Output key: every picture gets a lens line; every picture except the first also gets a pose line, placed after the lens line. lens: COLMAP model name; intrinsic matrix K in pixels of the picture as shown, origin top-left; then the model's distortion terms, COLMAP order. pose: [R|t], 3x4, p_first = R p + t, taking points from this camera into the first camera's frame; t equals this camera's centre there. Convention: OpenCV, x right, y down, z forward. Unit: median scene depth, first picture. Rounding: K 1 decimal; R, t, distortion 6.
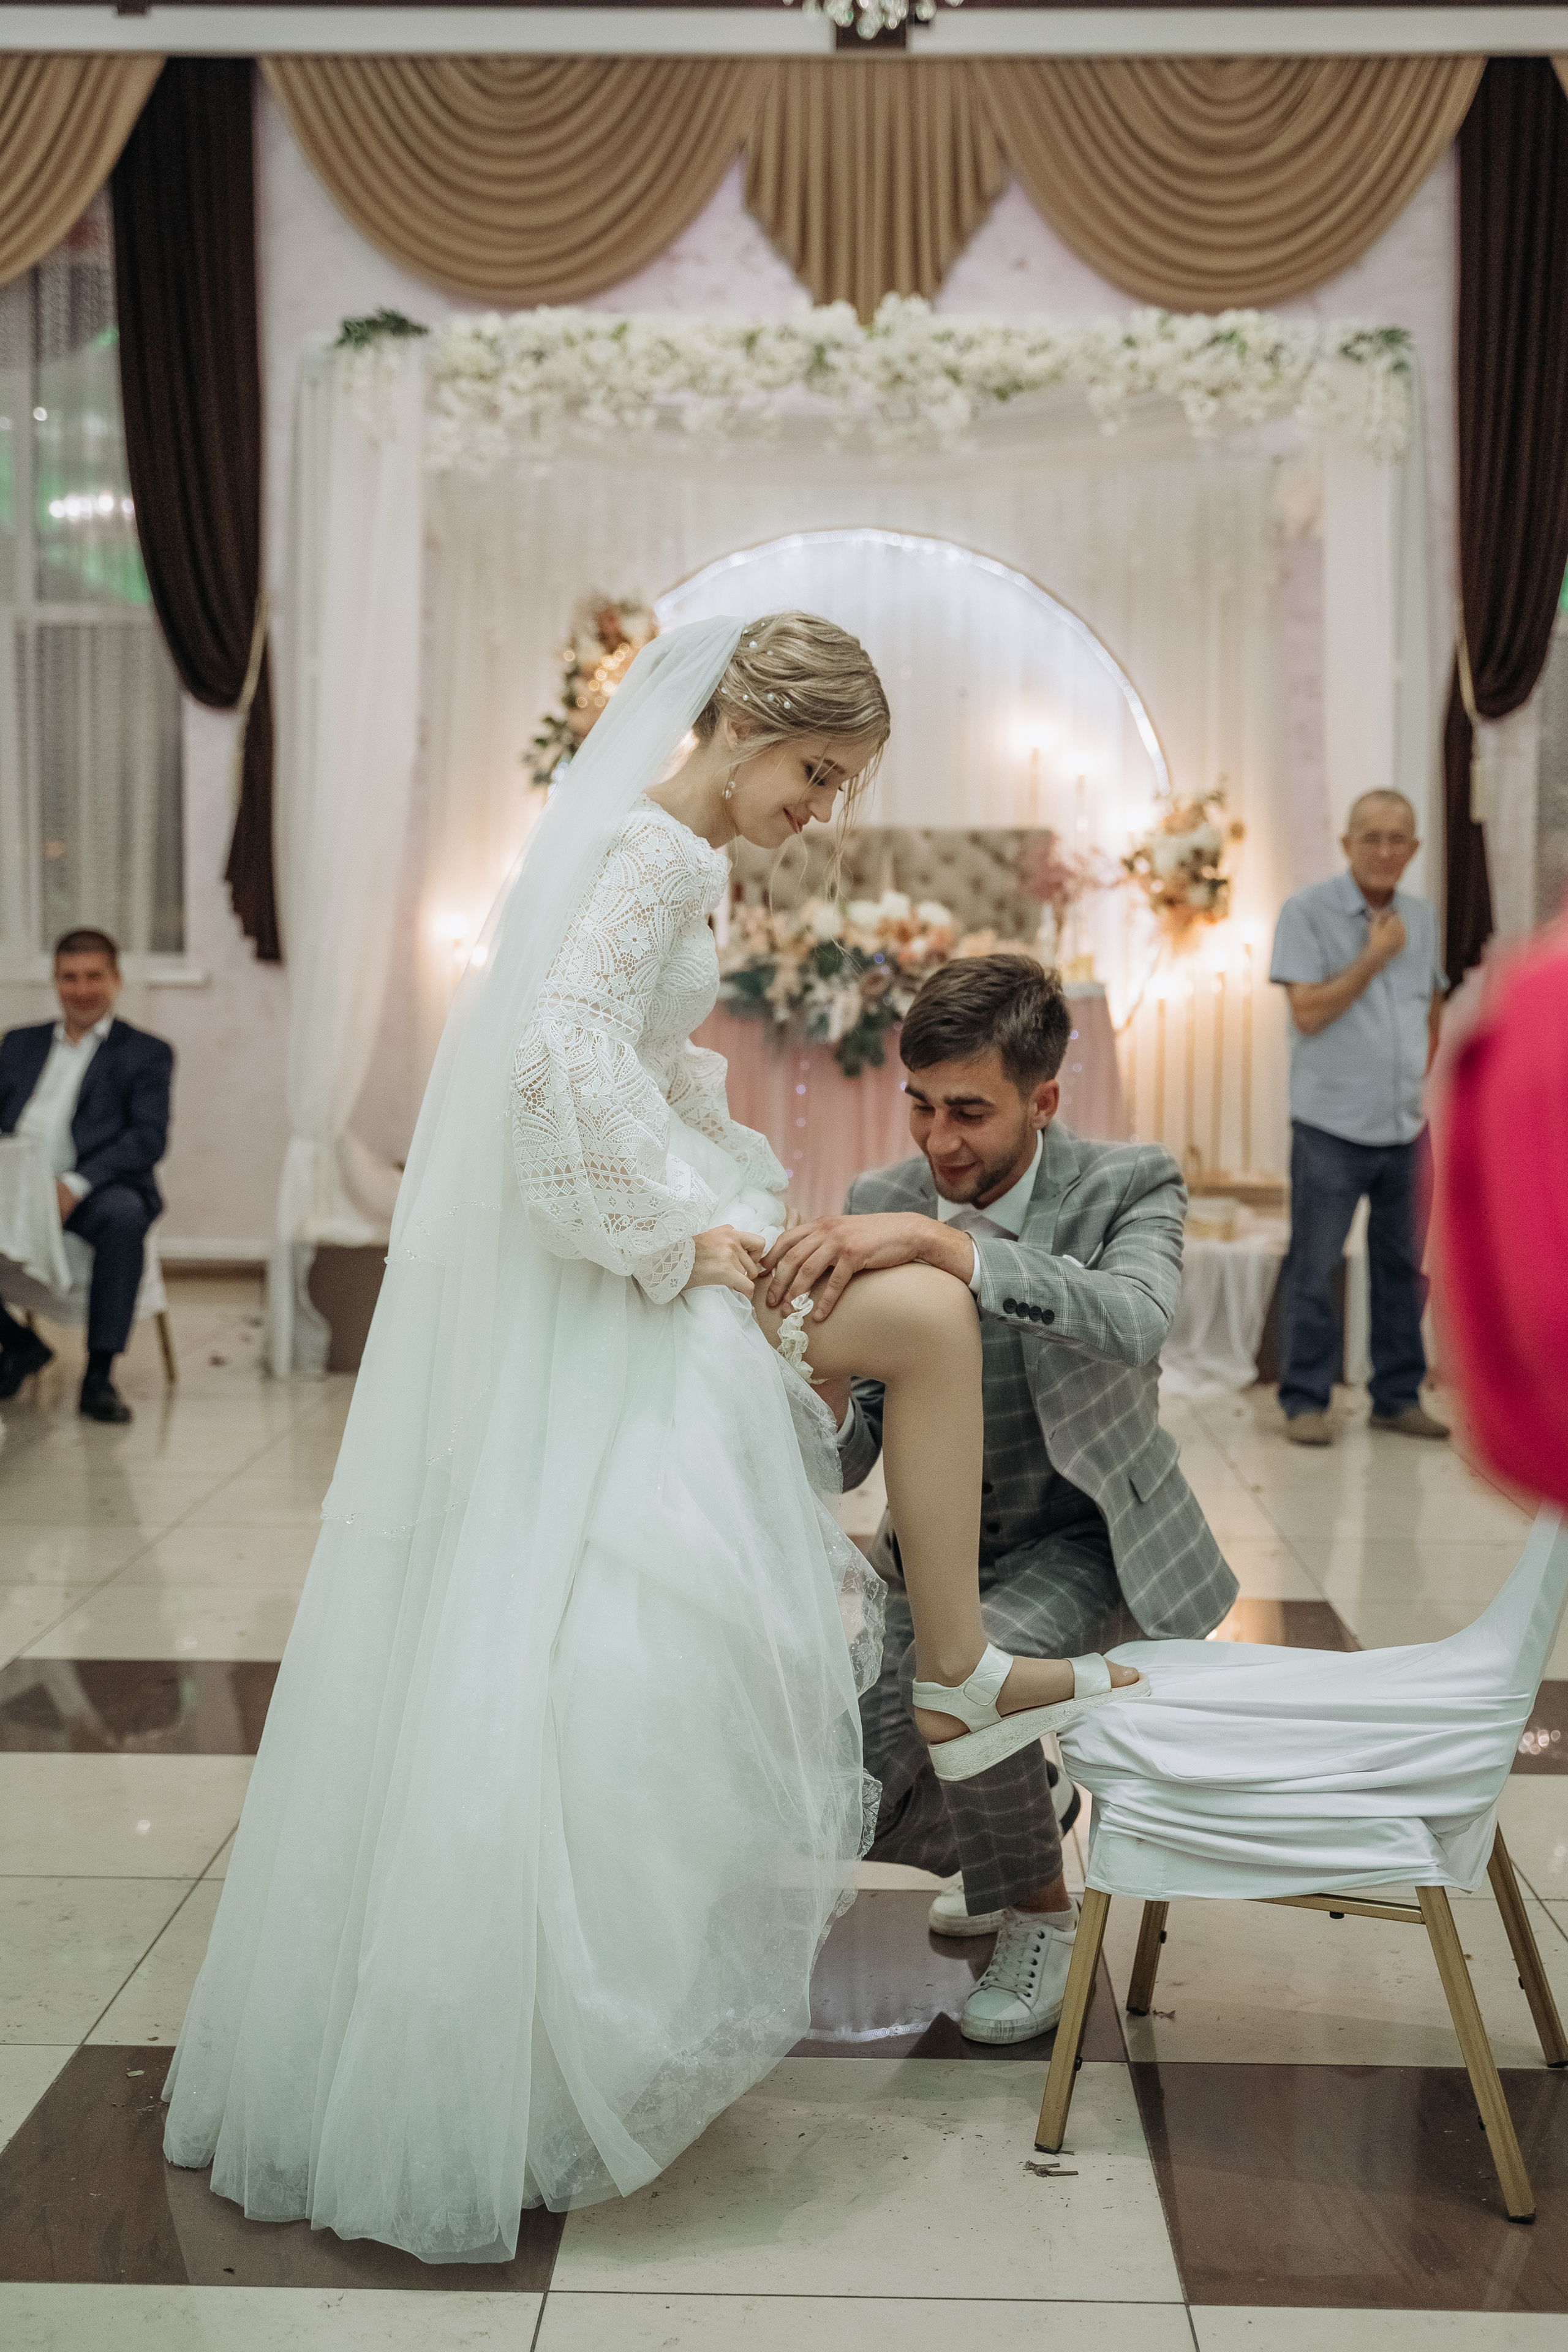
lens RADIAL K [[2981.3, 0, 825.5], [0, 2981.3, 1174.7], [0, 0, 1]] dist [0.028501, 0.008477]
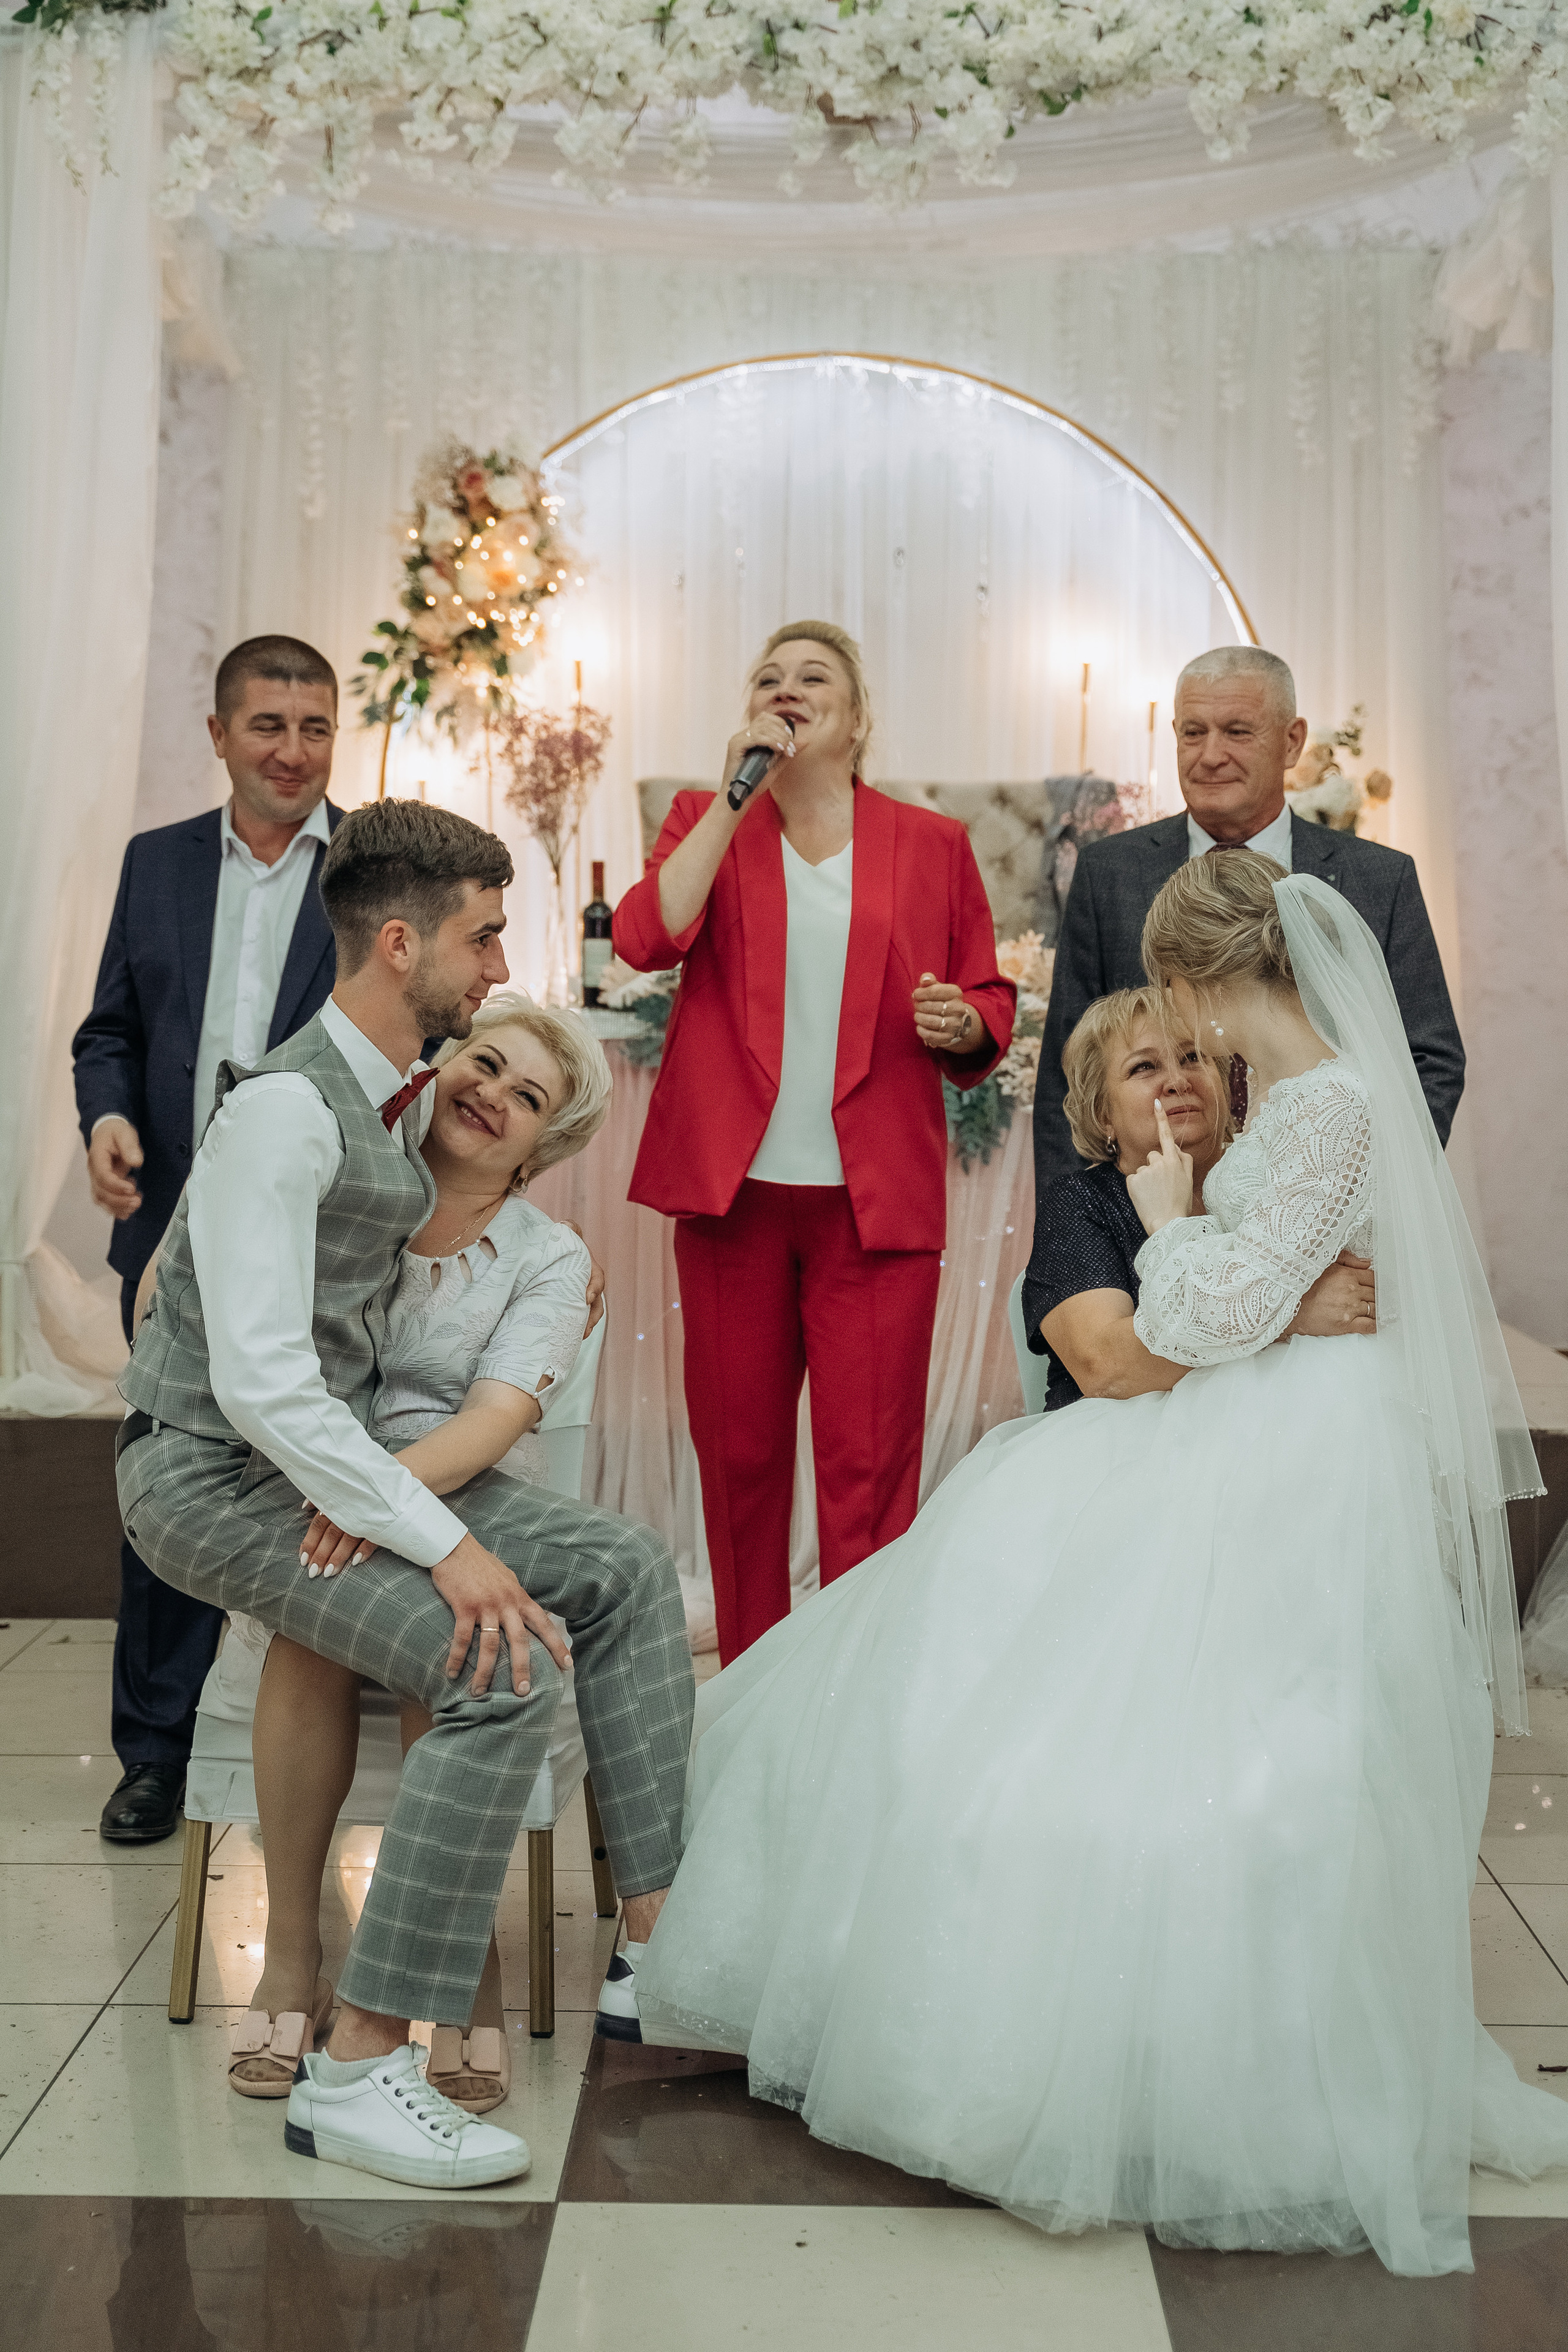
lens RADIAL K [[3264.2, 0, 784.0], [0, 3264.2, 1176.0], [0, 0, 1]] dist [0.041335, 0.104142]
pose [[0.999986, -0.001179, -0.005184, 0.003662], [0.001155, 0.999988, -0.004682, -0.021661], [0.005189, 0.004676, 0.999976, 0.243363]]
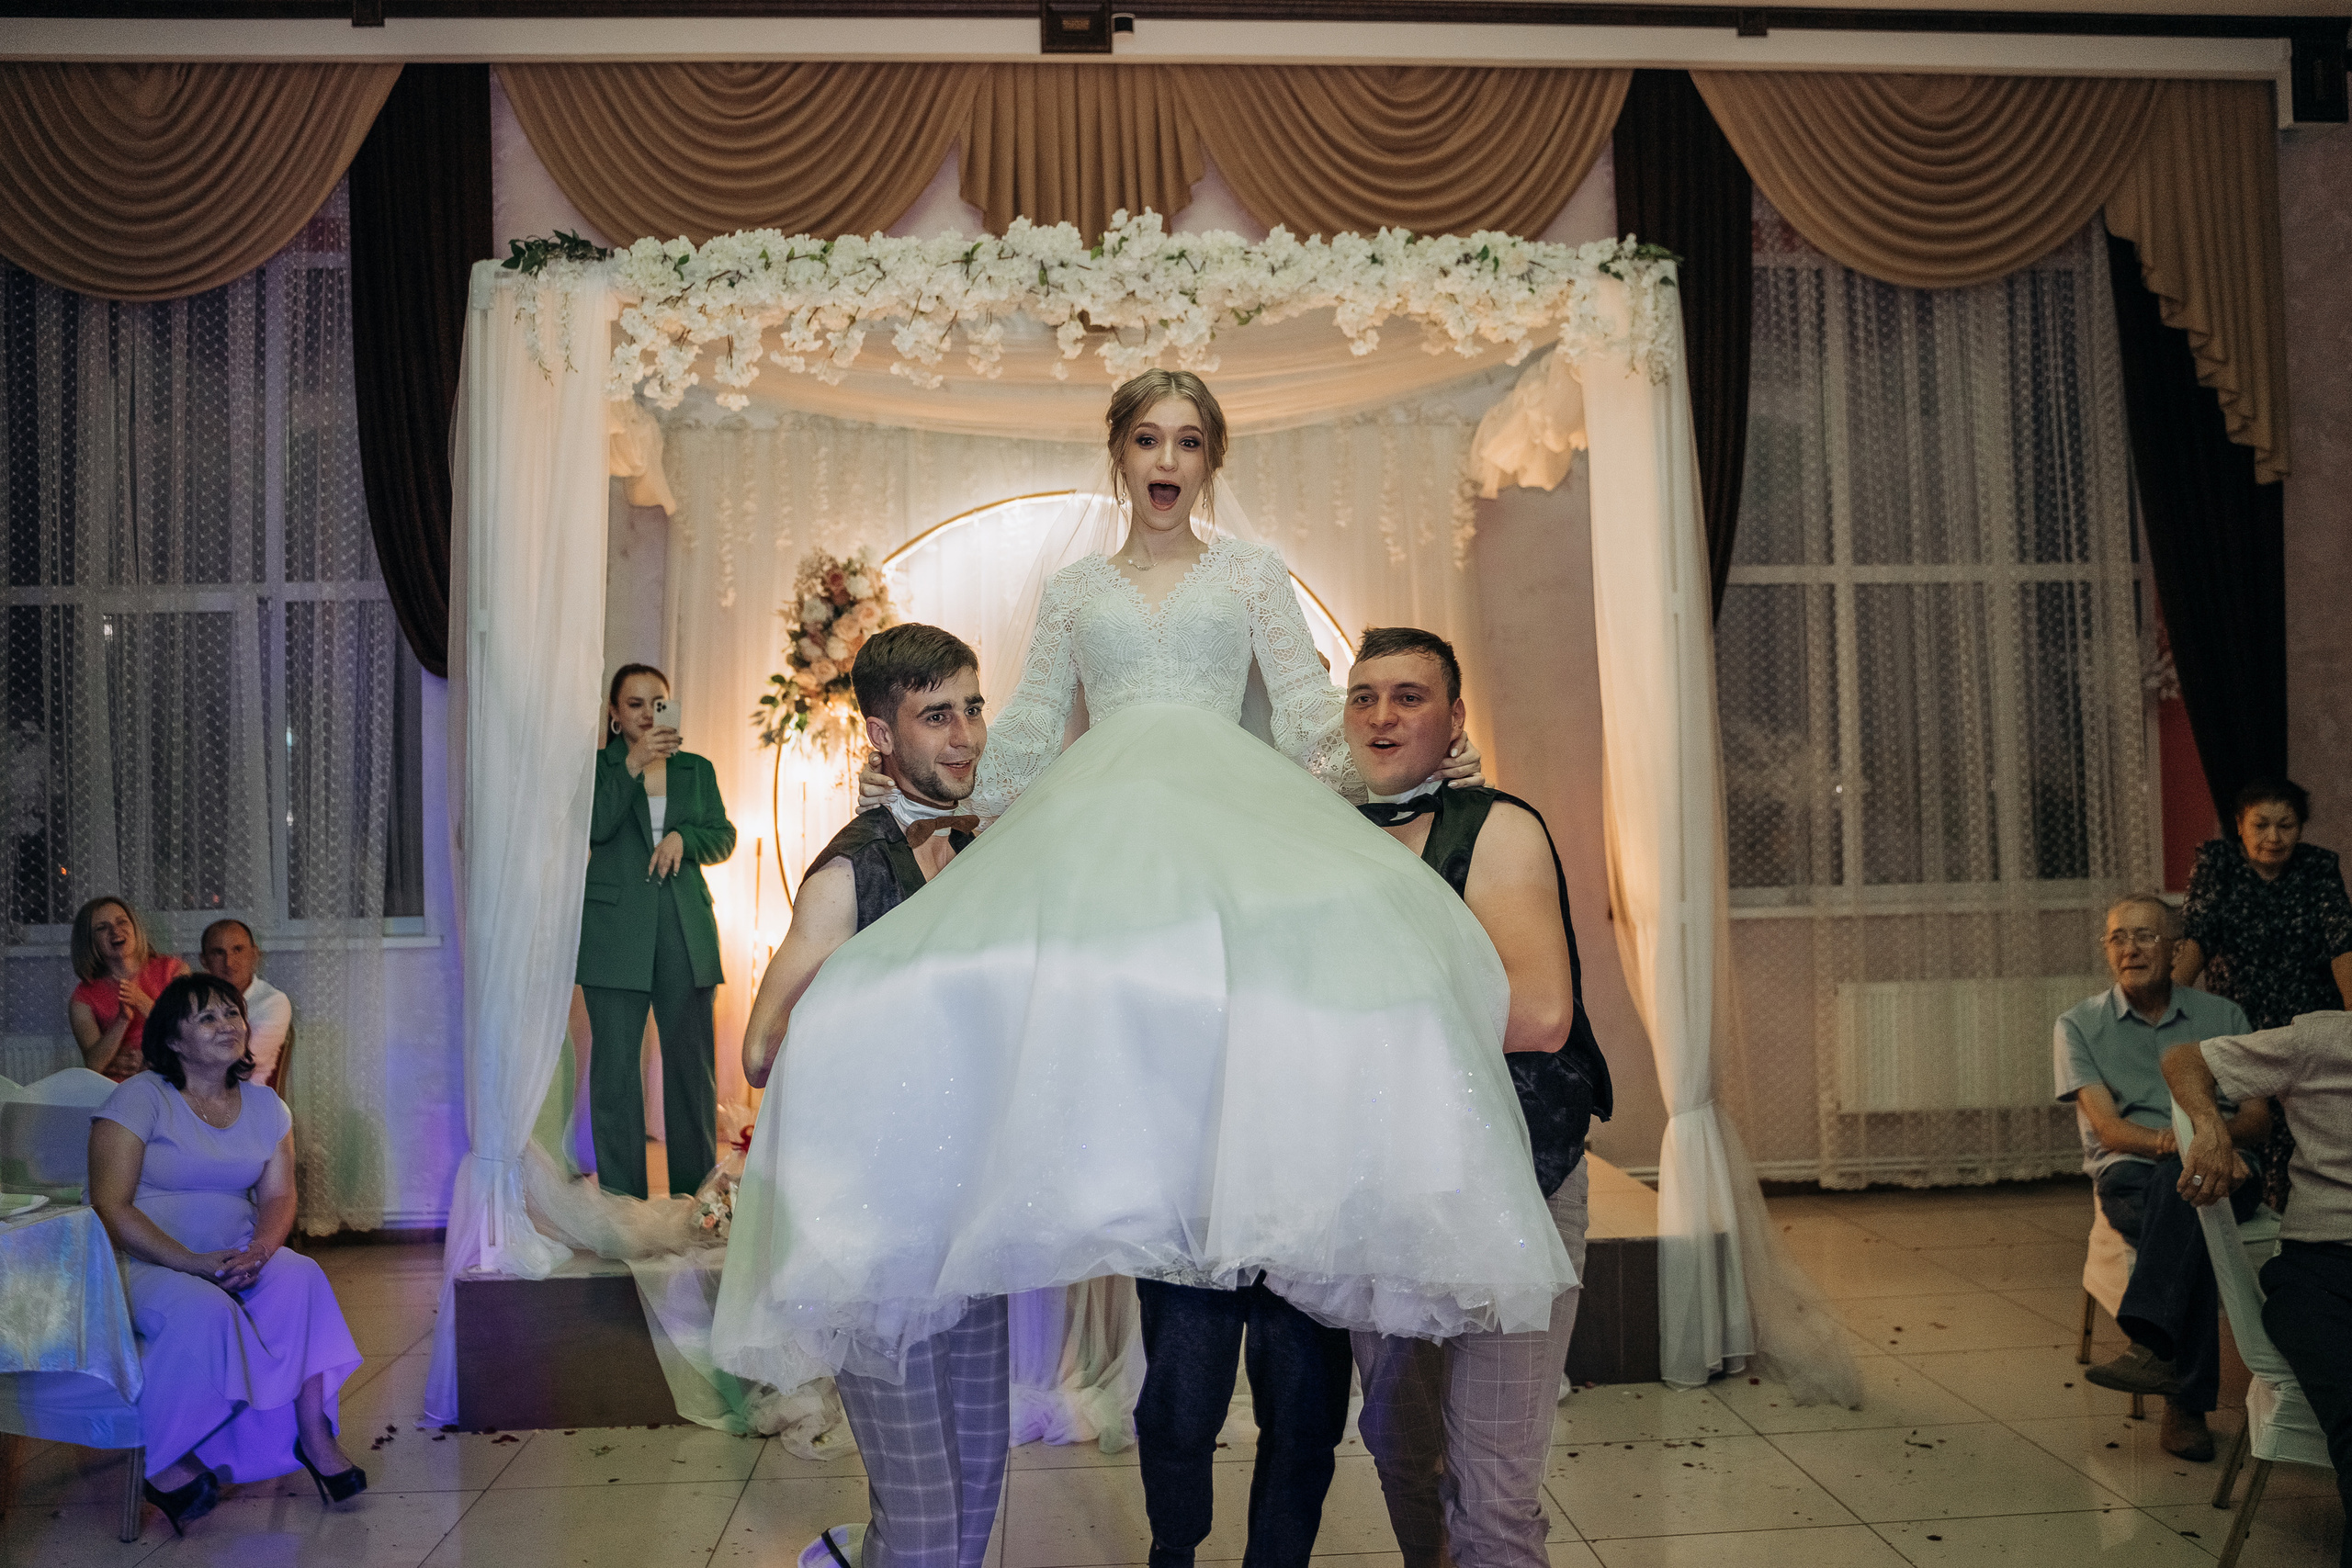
lens RADIAL K [[1861.0, 0, 1176.0], [0, 1861.0, 784.0], [0, 0, 1]] dist [-0.035139, 0.001671]
pose [[0.996480, -0.026220, 0.079620, -0.009048], [0.034056, 0.994532, -0.098724, -0.050798], [-0.076596, 0.101089, 0.991924, 0.371783]]
